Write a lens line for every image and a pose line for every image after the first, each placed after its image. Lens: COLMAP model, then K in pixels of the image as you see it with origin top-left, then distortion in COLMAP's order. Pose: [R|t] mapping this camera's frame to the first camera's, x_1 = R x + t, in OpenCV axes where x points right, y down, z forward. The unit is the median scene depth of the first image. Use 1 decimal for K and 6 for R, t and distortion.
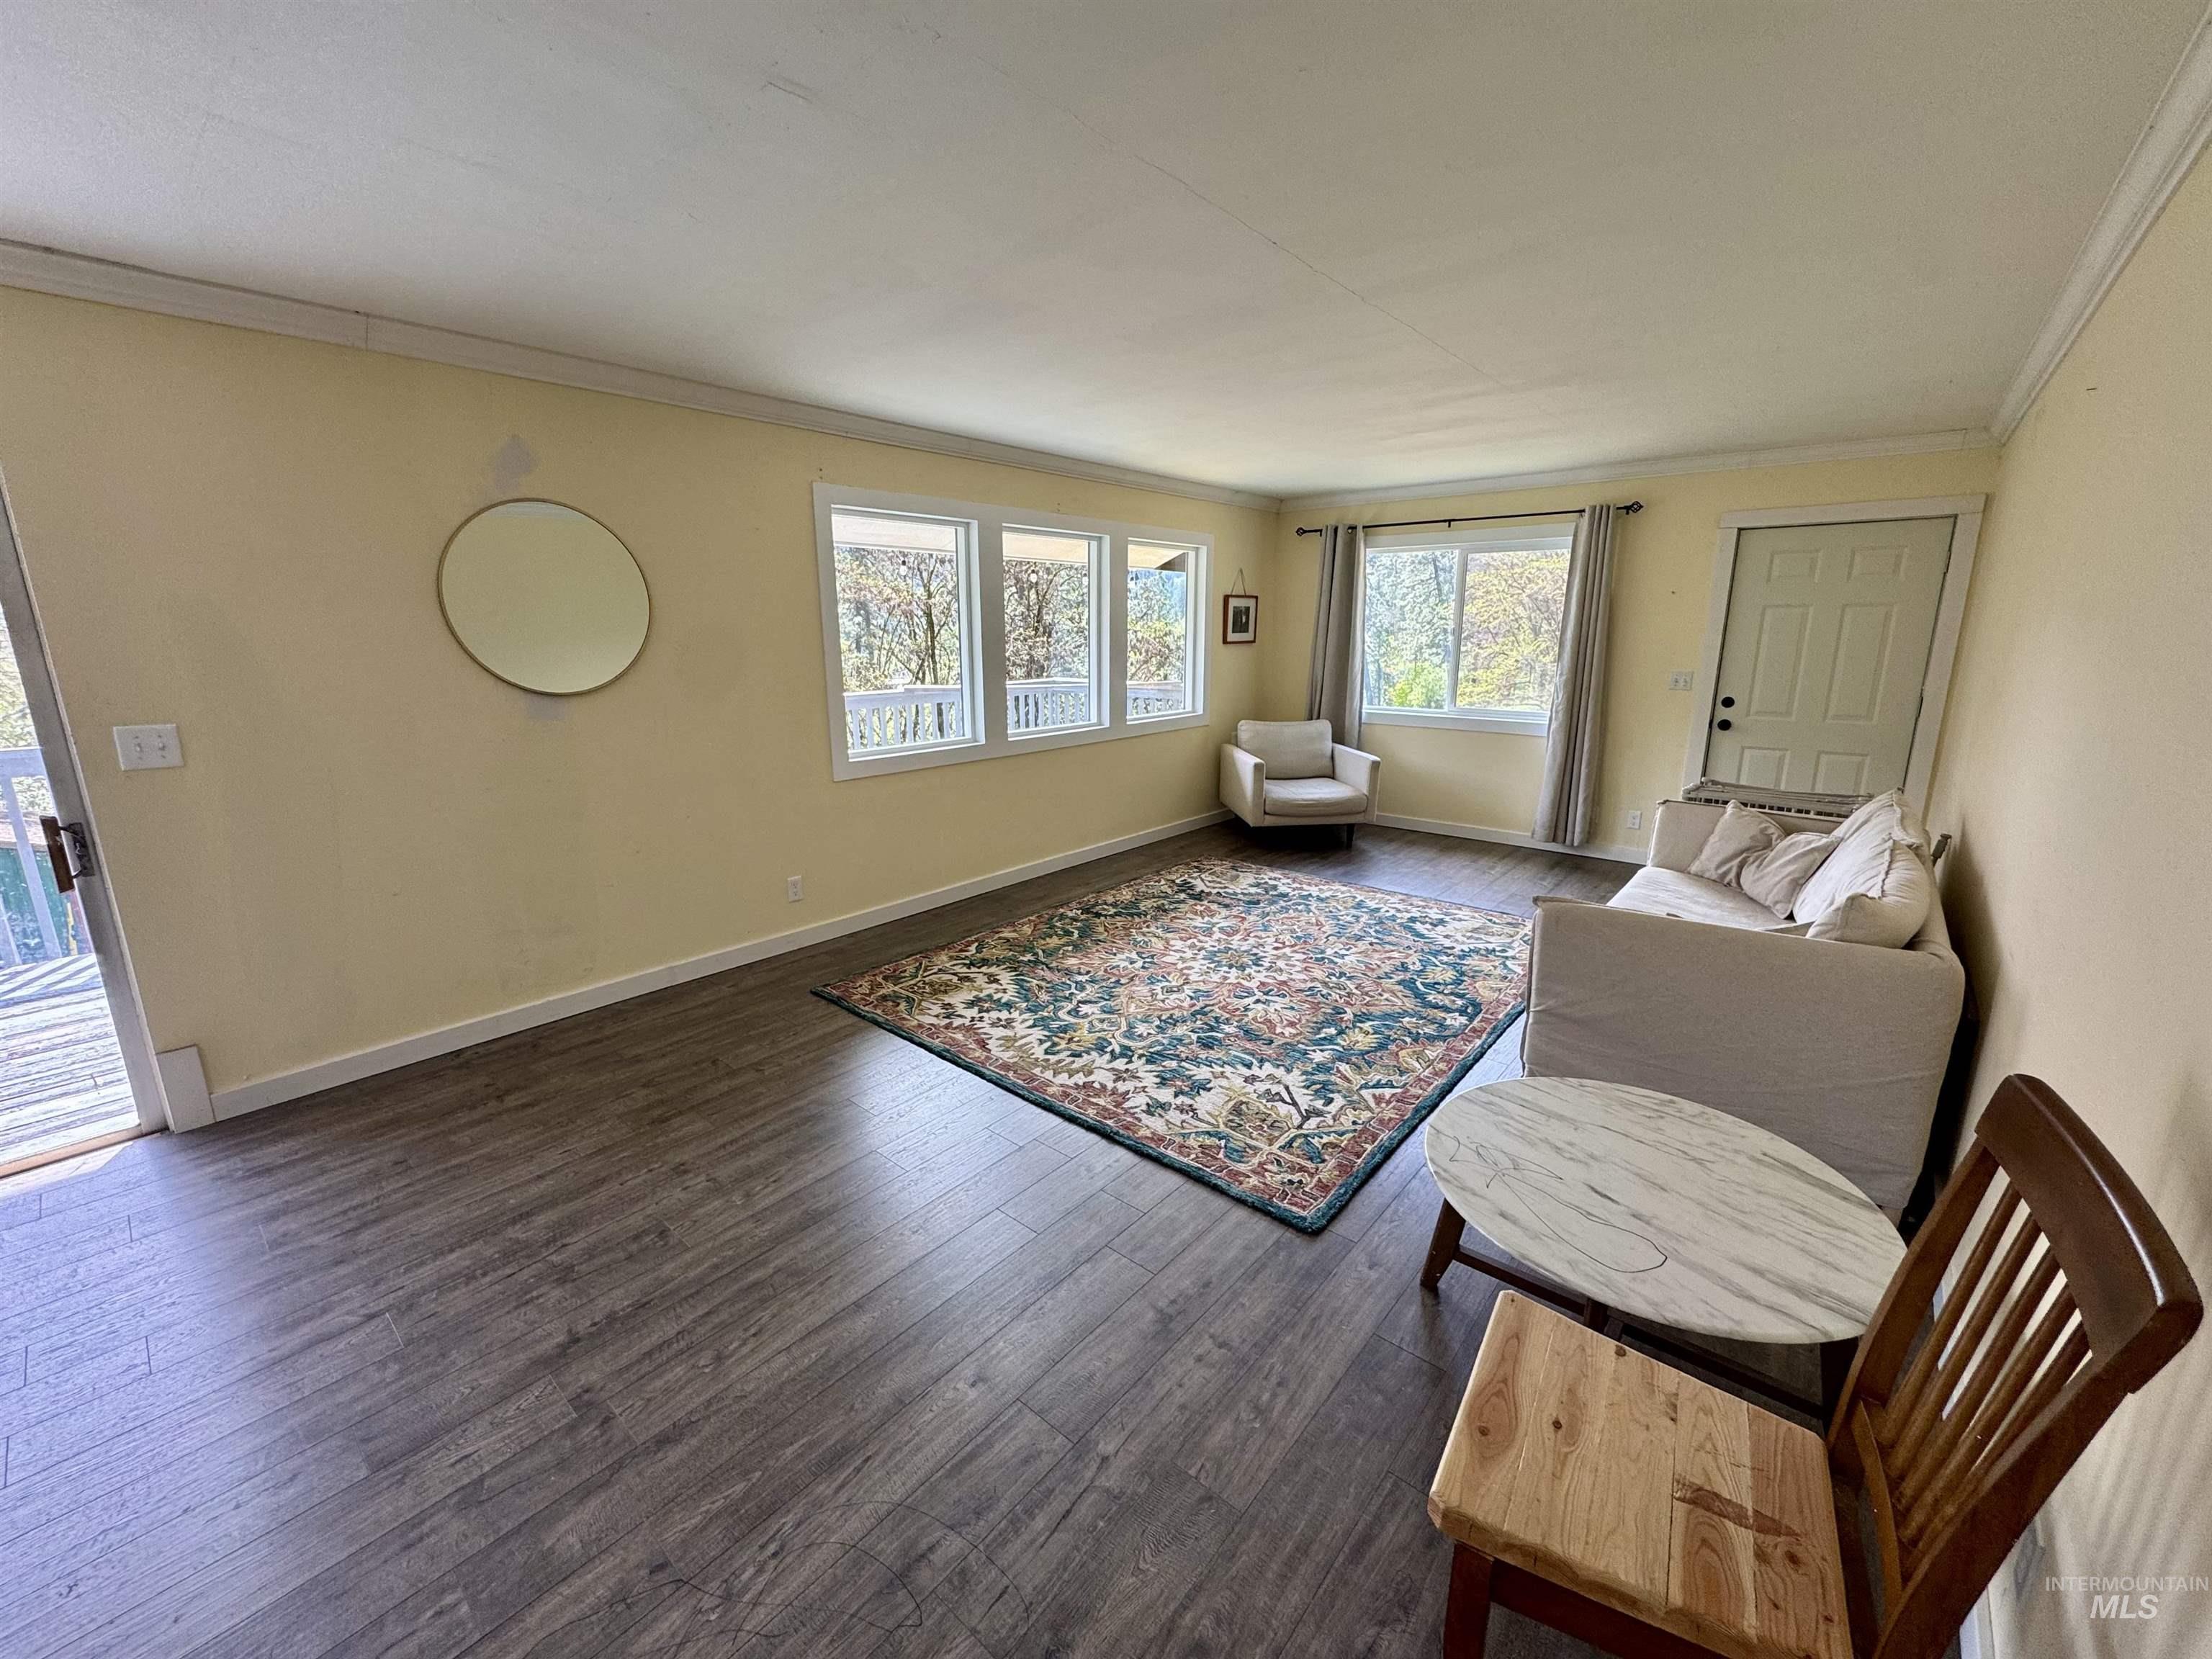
lens RADIAL K [[882.4, 0, 1104.9], [0, 882.4, 823.9], [0, 0, 1]] dist [-0.003945, 0.000612]
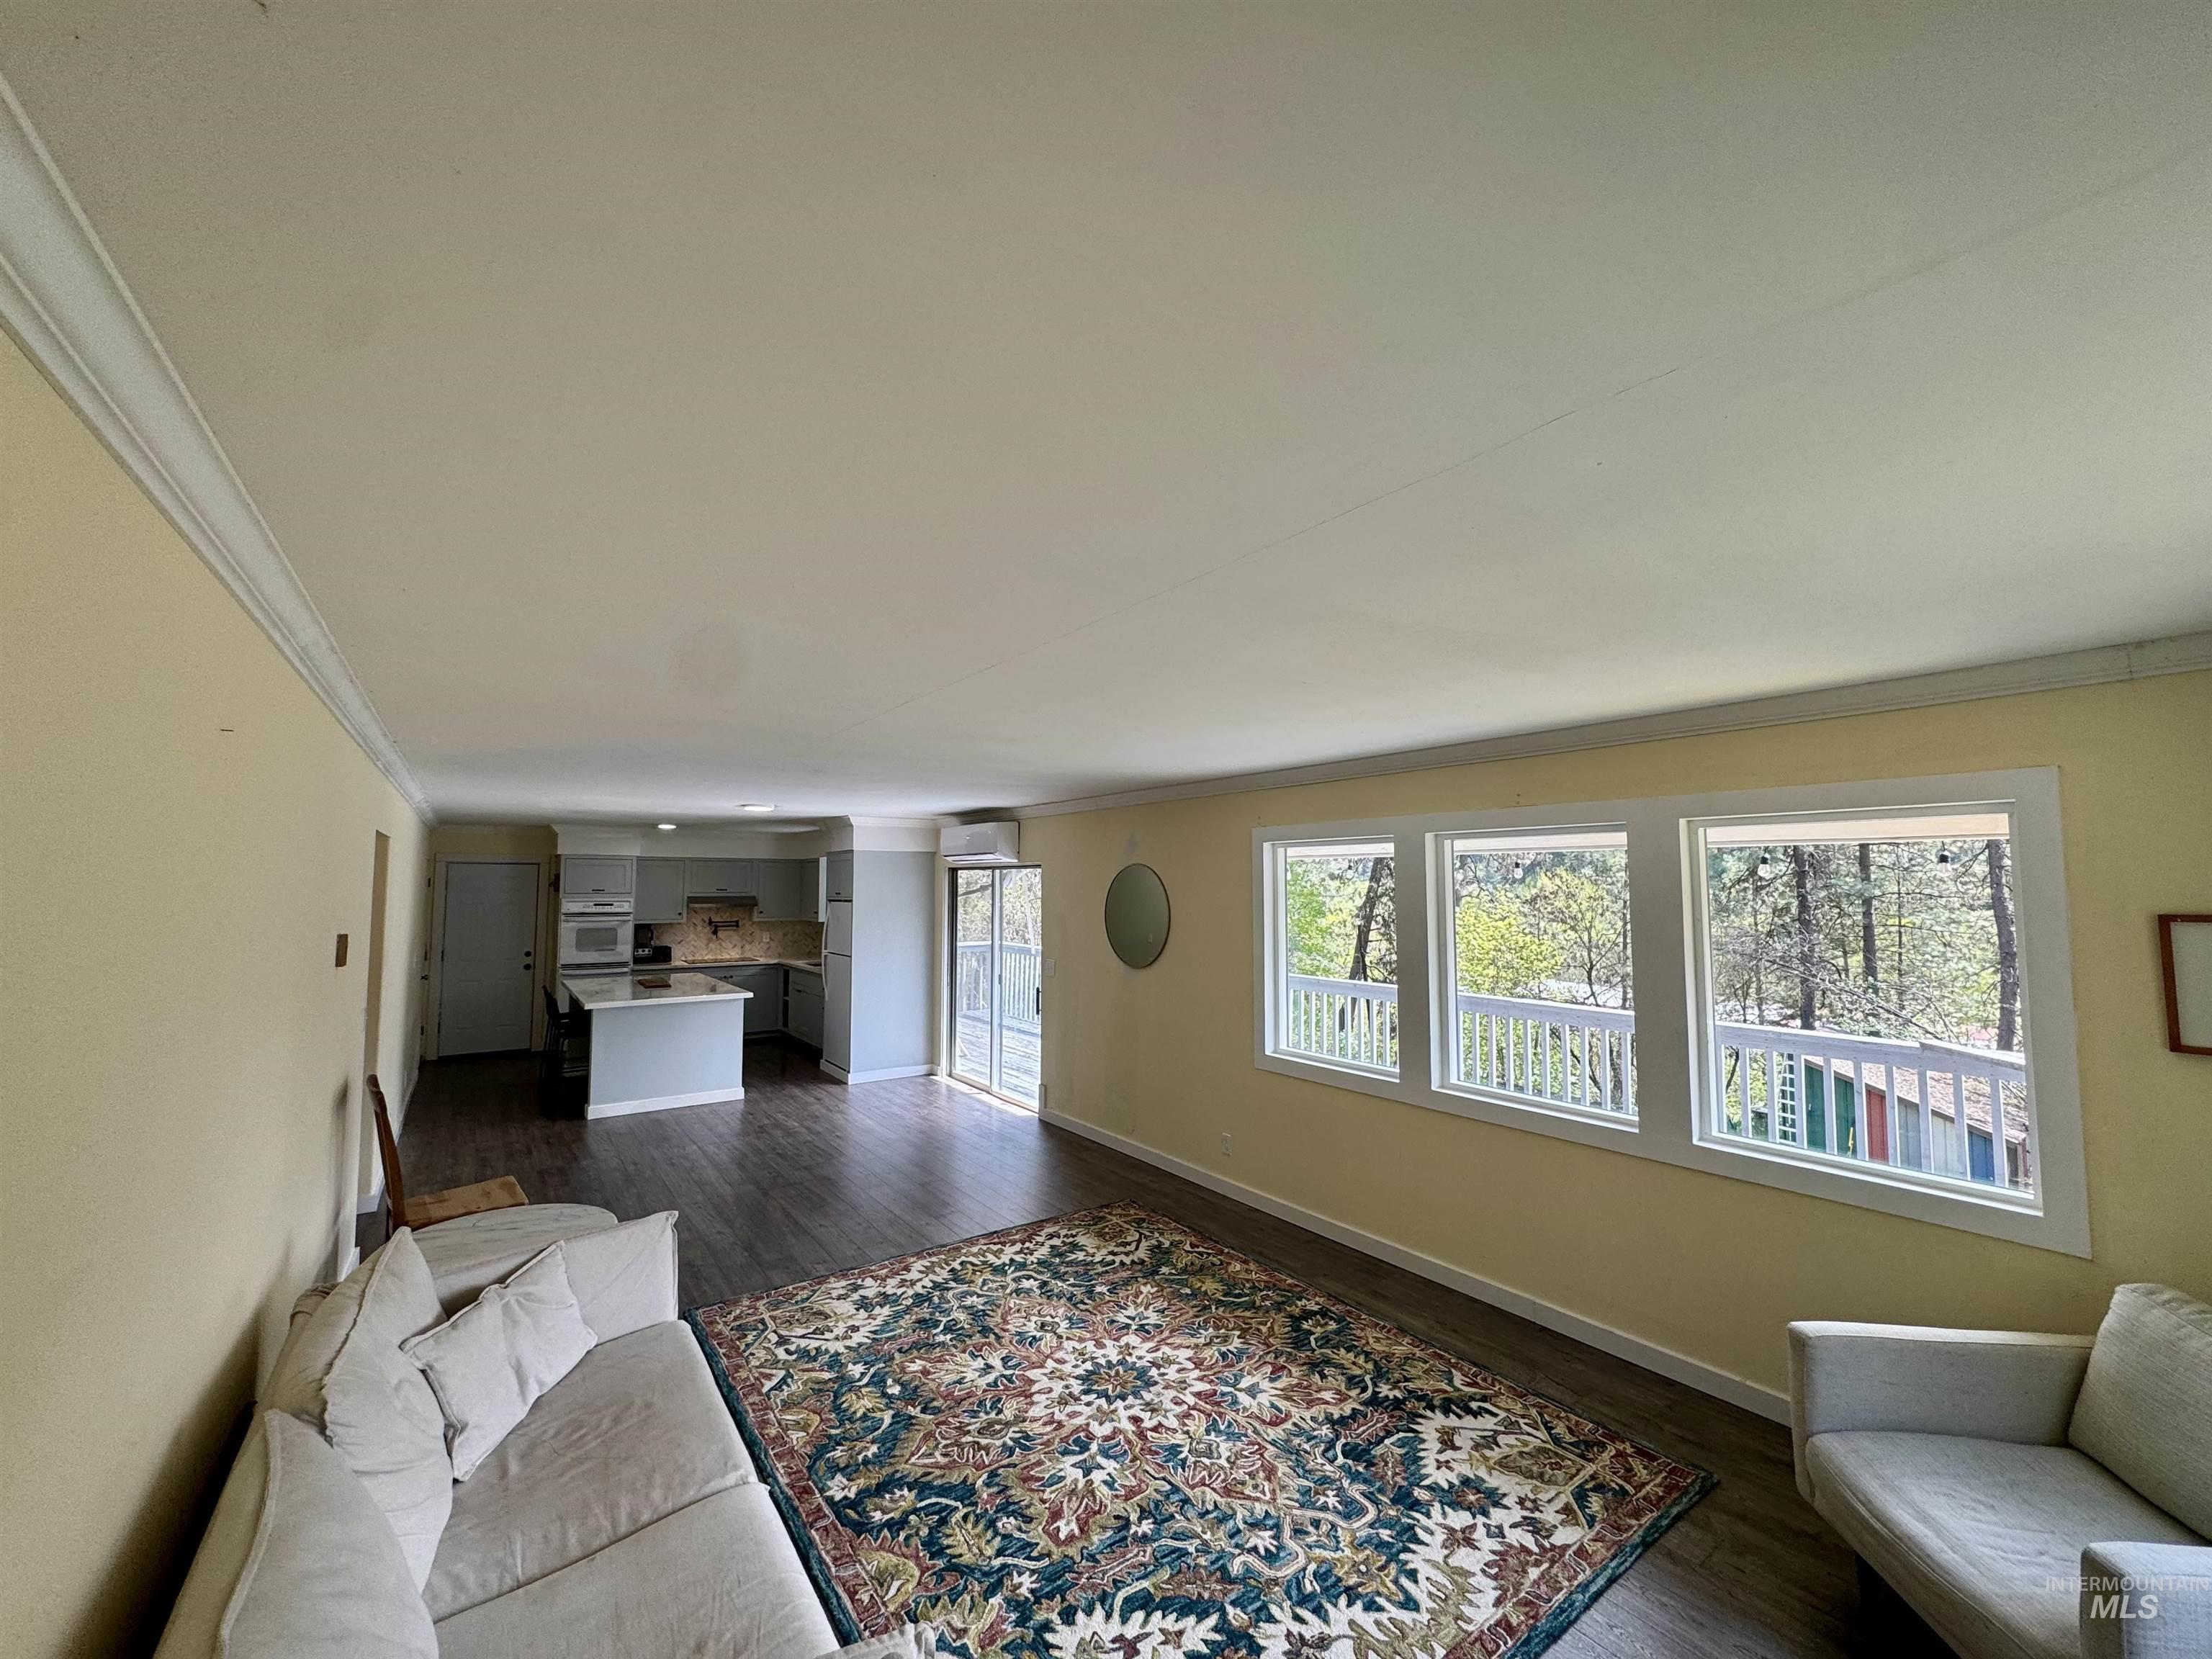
lens RADIAL K [[882.4, 0, 1105.7], [0, 882.4, 828.1], [0, 0, 1]] dist [-0.003945, 0.000612]
pose [[-0.239816, -0.062525, -0.968803, 0.973771], [-0.212902, 0.977019, -0.010354, -0.330090], [0.947186, 0.203777, -0.247617, 1.121689]]
